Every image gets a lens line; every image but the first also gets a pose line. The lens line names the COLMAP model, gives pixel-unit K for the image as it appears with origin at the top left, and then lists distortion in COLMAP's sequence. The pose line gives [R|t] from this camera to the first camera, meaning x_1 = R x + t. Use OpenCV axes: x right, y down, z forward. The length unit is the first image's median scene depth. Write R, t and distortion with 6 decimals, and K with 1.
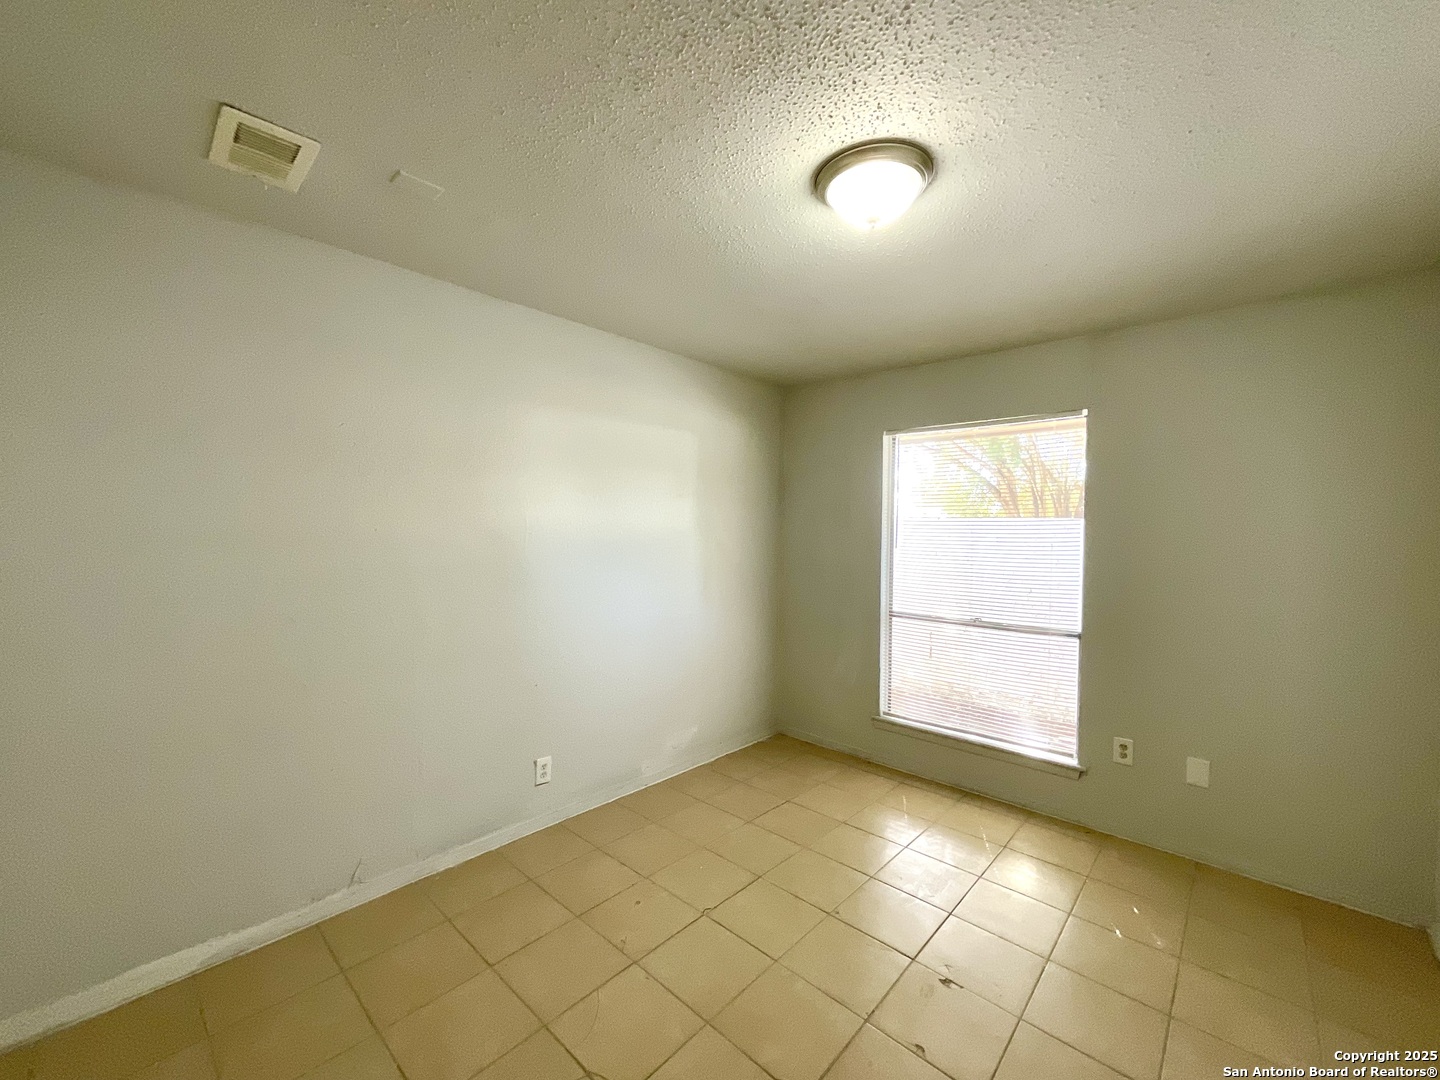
lens RADIAL K [[584.8, 0, 715.6], [0, 584.8, 543.1], [0, 0, 1]] dist [-0.003193, 0.002251]
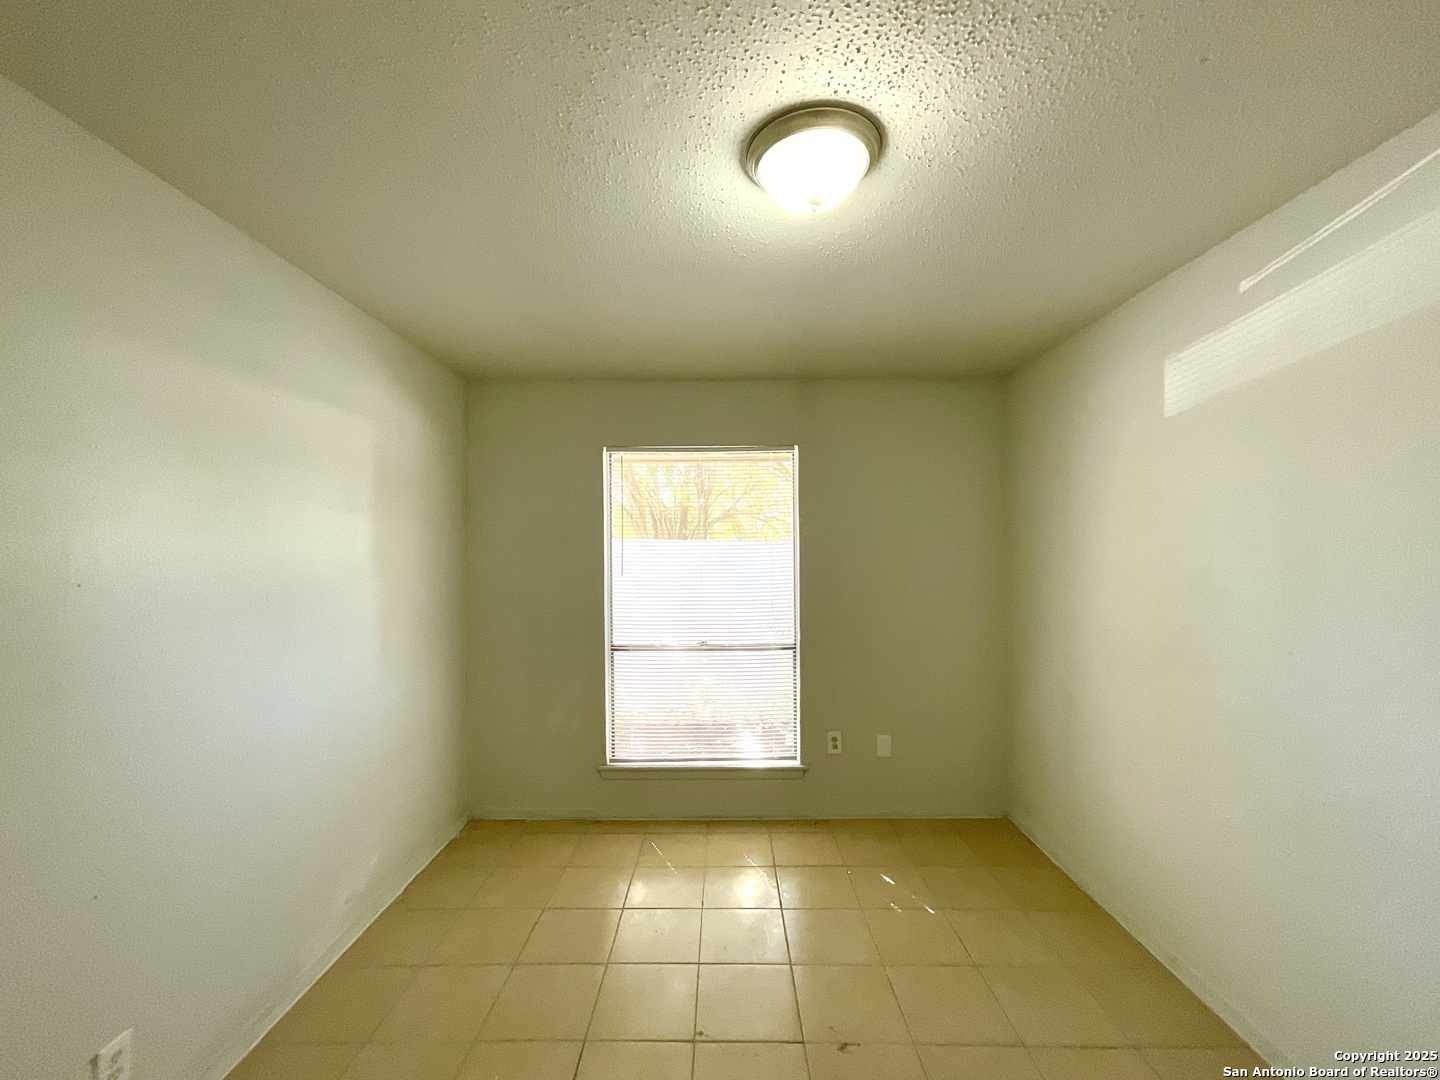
lens RADIAL K [[584.8, 0, 729.3], [0, 584.8, 539.8], [0, 0, 1]] dist [-0.003193, 0.002251]
pose [[0.737897, -0.000852, 0.674912, -0.203713], [0.031485, 0.998954, -0.033162, -0.012033], [-0.674178, 0.045720, 0.737152, 0.231651]]
